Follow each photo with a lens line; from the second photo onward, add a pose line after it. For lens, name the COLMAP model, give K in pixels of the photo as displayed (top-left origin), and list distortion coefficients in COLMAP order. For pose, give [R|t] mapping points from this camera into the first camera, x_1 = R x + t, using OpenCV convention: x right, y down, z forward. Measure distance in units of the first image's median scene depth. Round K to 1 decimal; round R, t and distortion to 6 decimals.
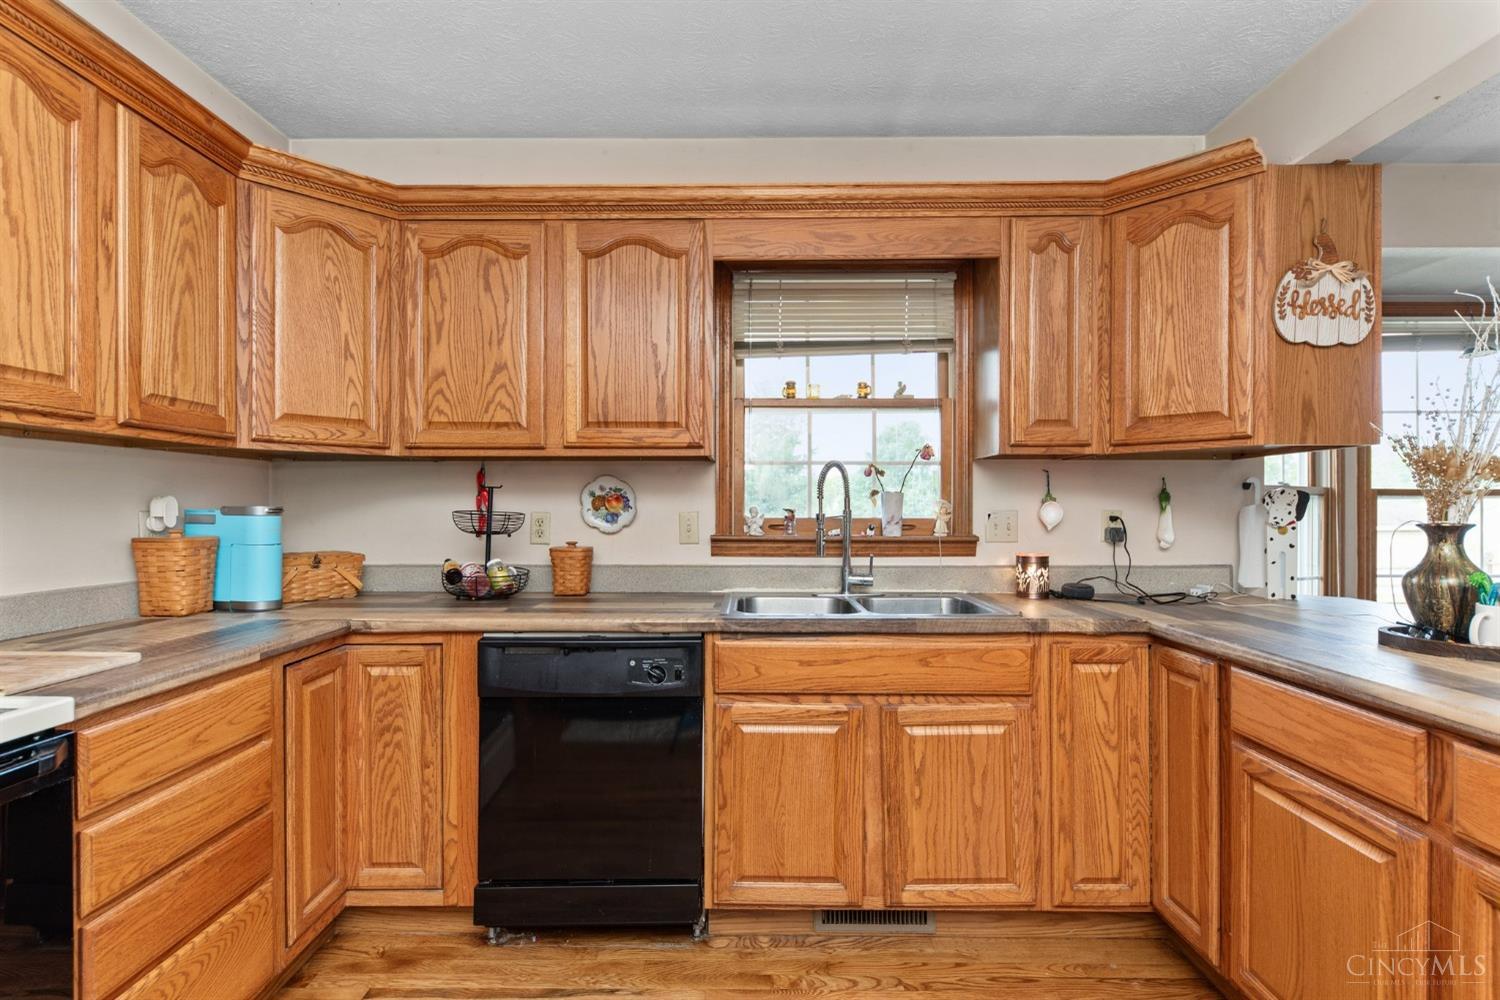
lens RADIAL K [[745.5, 0, 750.0], [0, 745.5, 500.0], [0, 0, 1]] dist [0.013351, -0.000318]
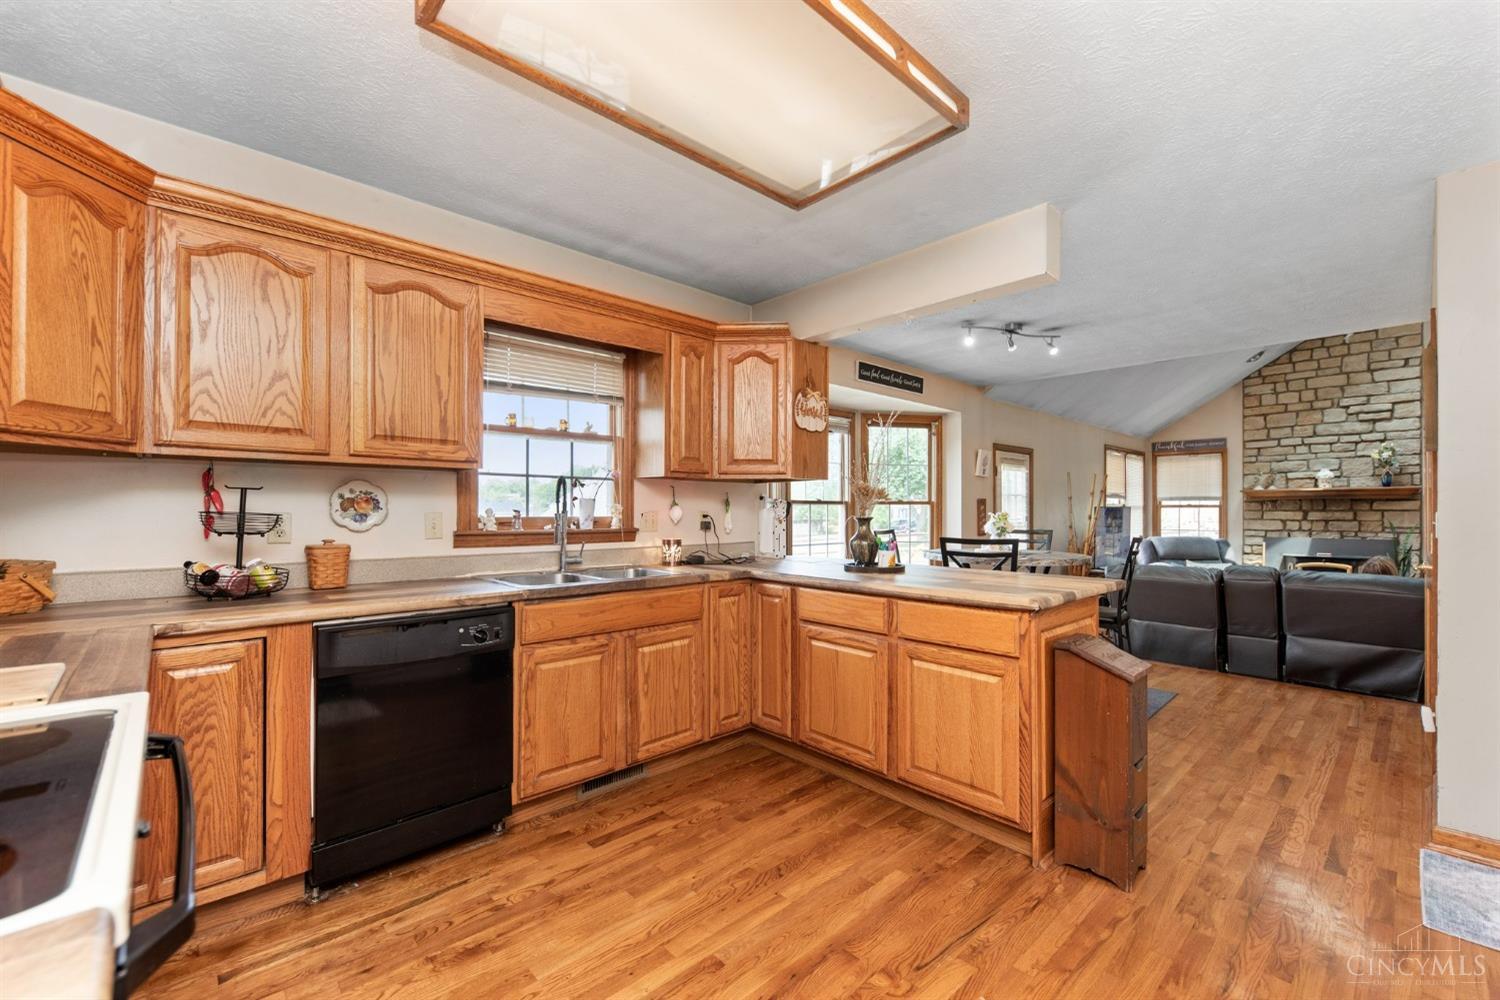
lens RADIAL K [[617.9, 0, 750.0], [0, 617.9, 500.0], [0, 0, 1]] dist [0.030590, -0.016322]
pose [[0.726700, 0.012976, 0.686833, -0.457943], [-0.009482, 0.999916, -0.008858, -0.000417], [-0.686890, -0.000075, 0.726762, -0.099410]]
